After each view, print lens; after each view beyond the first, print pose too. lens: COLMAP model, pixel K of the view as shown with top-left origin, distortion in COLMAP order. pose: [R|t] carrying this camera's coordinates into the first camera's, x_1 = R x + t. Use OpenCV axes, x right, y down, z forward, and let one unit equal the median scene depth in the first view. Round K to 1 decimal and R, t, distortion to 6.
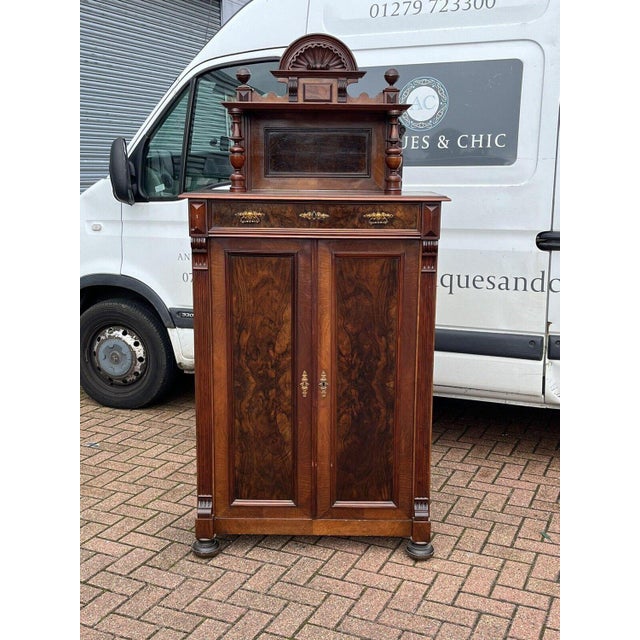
lens RADIAL K [[809.4, 0, 320.0], [0, 809.4, 320.0], [0, 0, 1]] dist [0.187021, -0.544076]
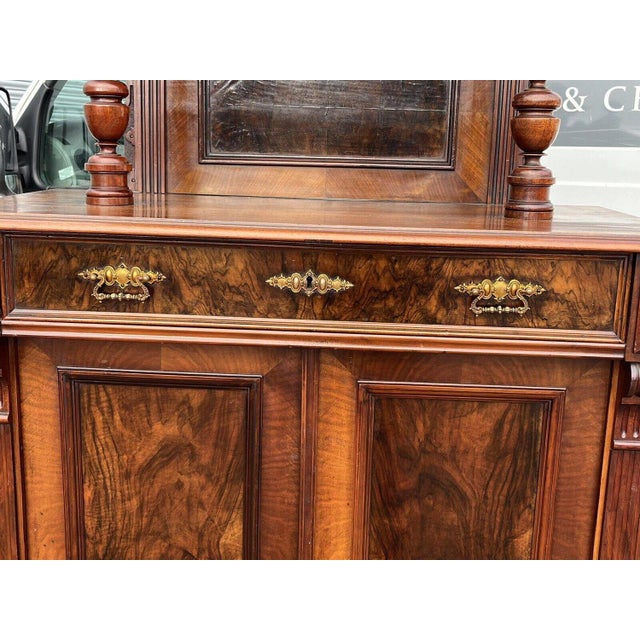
lens RADIAL K [[808.8, 0, 317.7], [0, 808.8, 311.5], [0, 0, 1]] dist [0.135437, -0.357660]
pose [[0.999463, 0.025891, -0.020085, 0.003169], [-0.025541, 0.999521, 0.017499, -0.114500], [0.020528, -0.016977, 0.999645, 0.614865]]
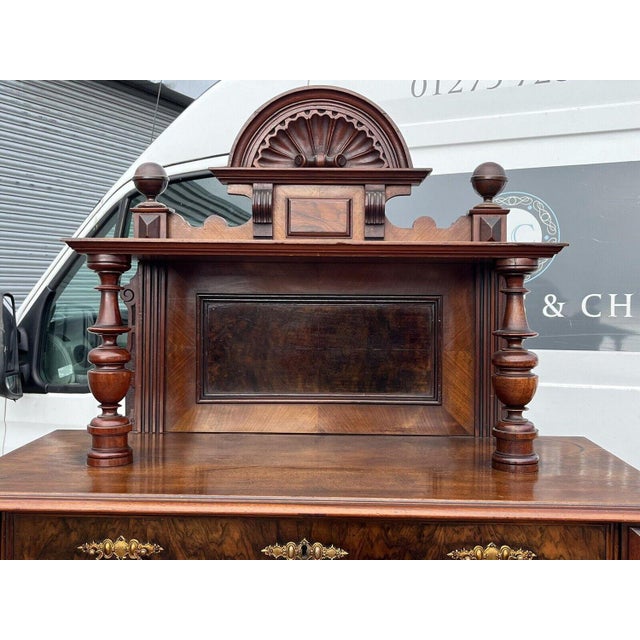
lens RADIAL K [[808.8, 0, 317.7], [0, 808.8, 311.5], [0, 0, 1]] dist [0.135437, -0.357660]
pose [[0.999866, 0.000241, -0.016350, 0.003815], [-0.002890, 0.986753, -0.162202, -0.161792], [0.016094, 0.162227, 0.986622, 0.596476]]
